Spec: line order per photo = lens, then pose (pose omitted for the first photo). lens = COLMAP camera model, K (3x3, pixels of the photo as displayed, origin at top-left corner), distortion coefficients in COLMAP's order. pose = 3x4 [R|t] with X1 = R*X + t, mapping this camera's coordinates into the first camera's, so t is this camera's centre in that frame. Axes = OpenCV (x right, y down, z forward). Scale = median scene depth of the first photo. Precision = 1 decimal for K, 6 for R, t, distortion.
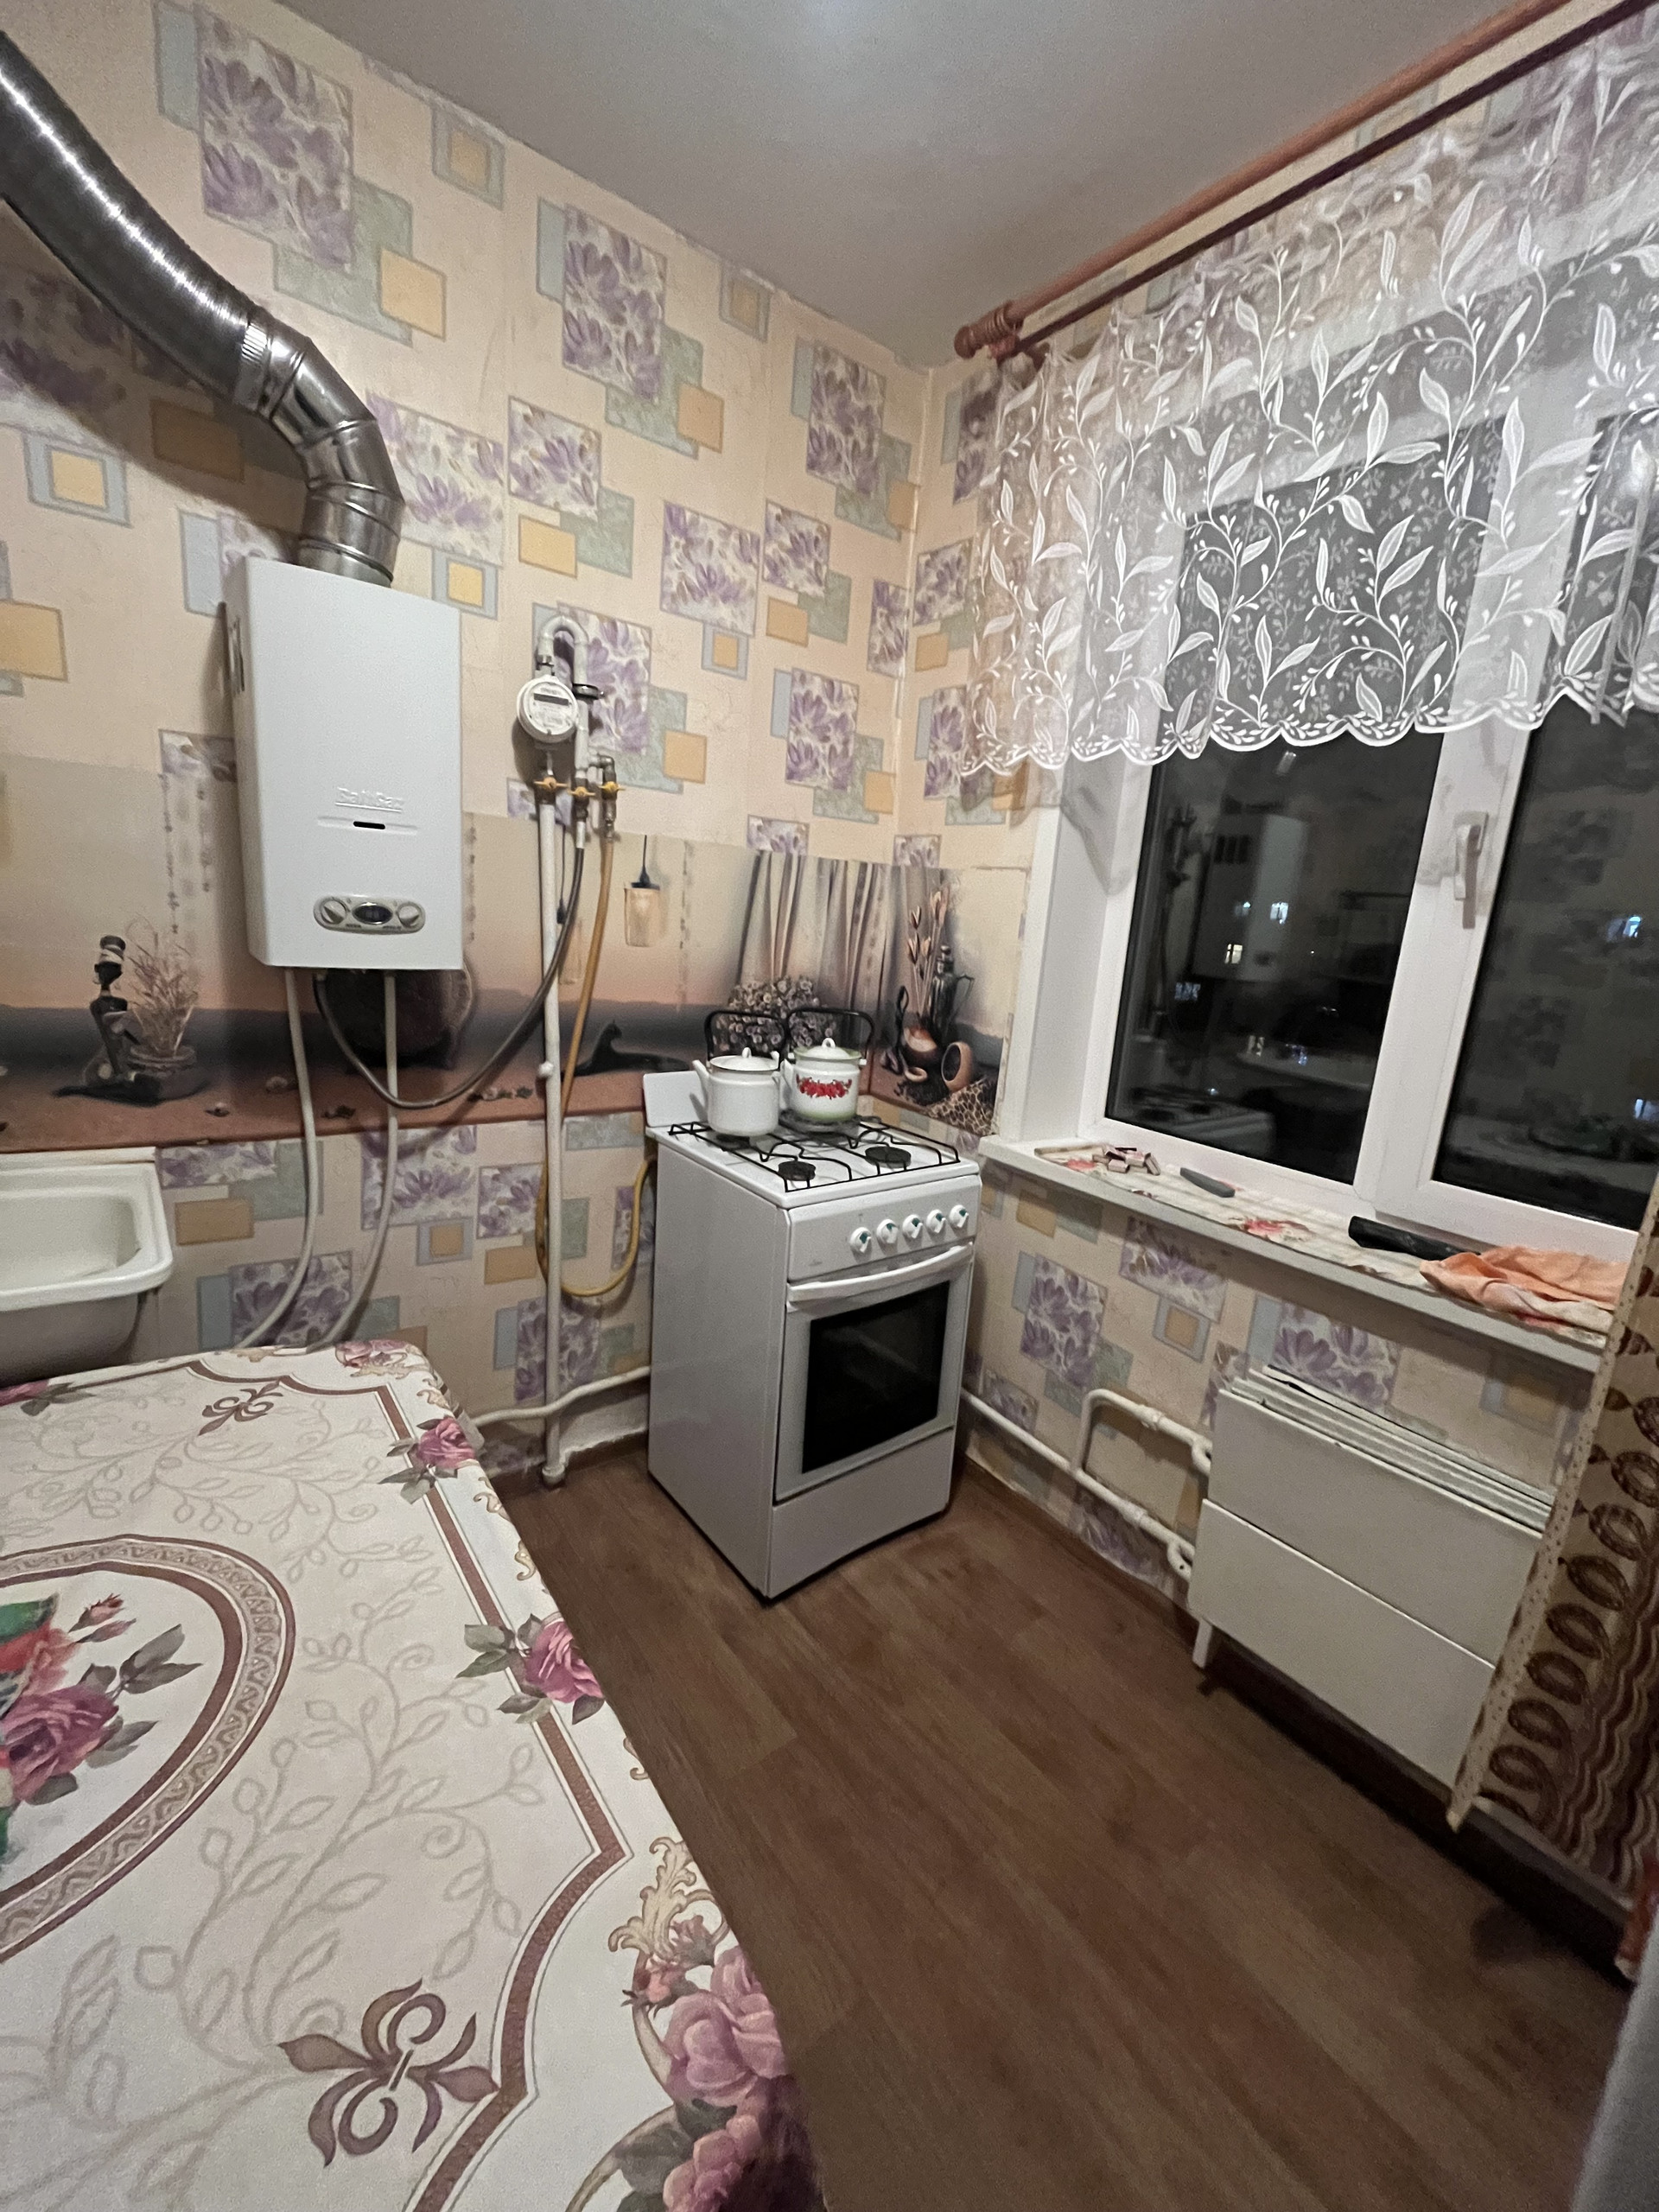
lens RADIAL K [[901.0, 0, 826.7], [0, 901.0, 1104.1], [0, 0, 1]] dist [-0.001041, -0.000016]
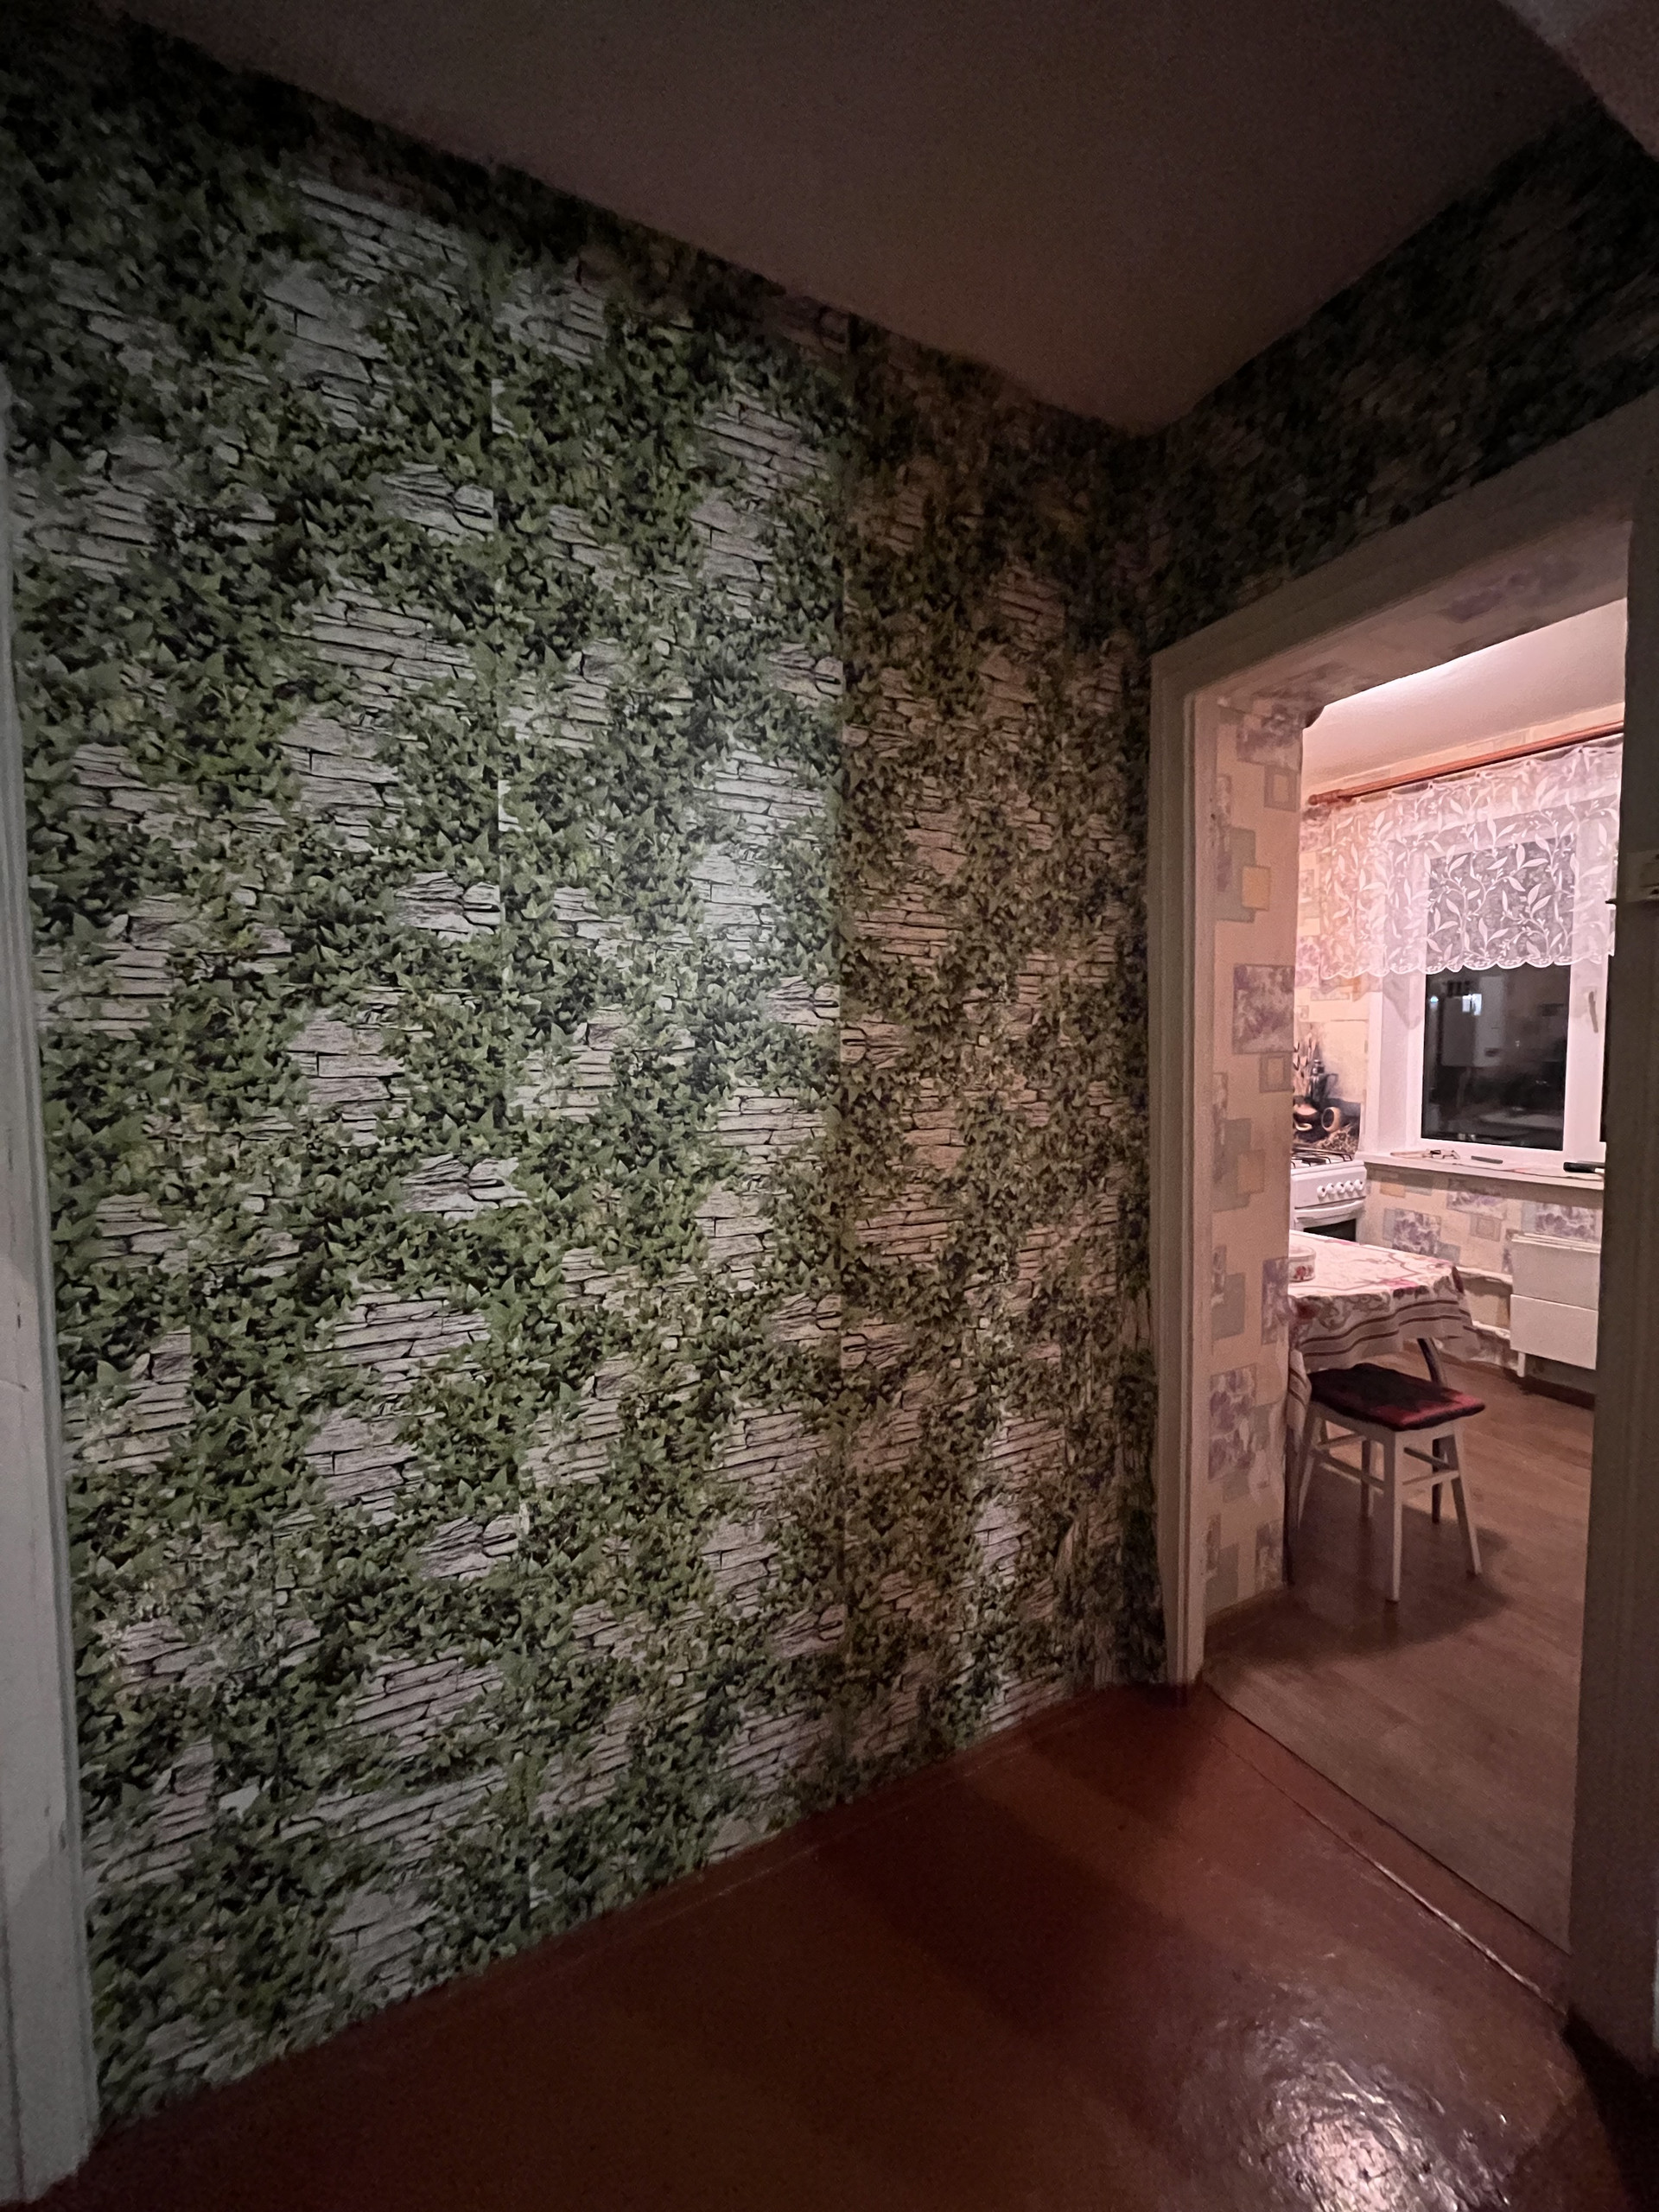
lens RADIAL K [[901.0, 0, 832.4], [0, 901.0, 1099.1], [0, 0, 1]] dist [-0.001041, -0.000016]
pose [[0.983980, -0.070326, -0.163824, -0.681139], [0.044232, 0.986480, -0.157800, 0.198244], [0.172706, 0.148026, 0.973787, -1.246402]]
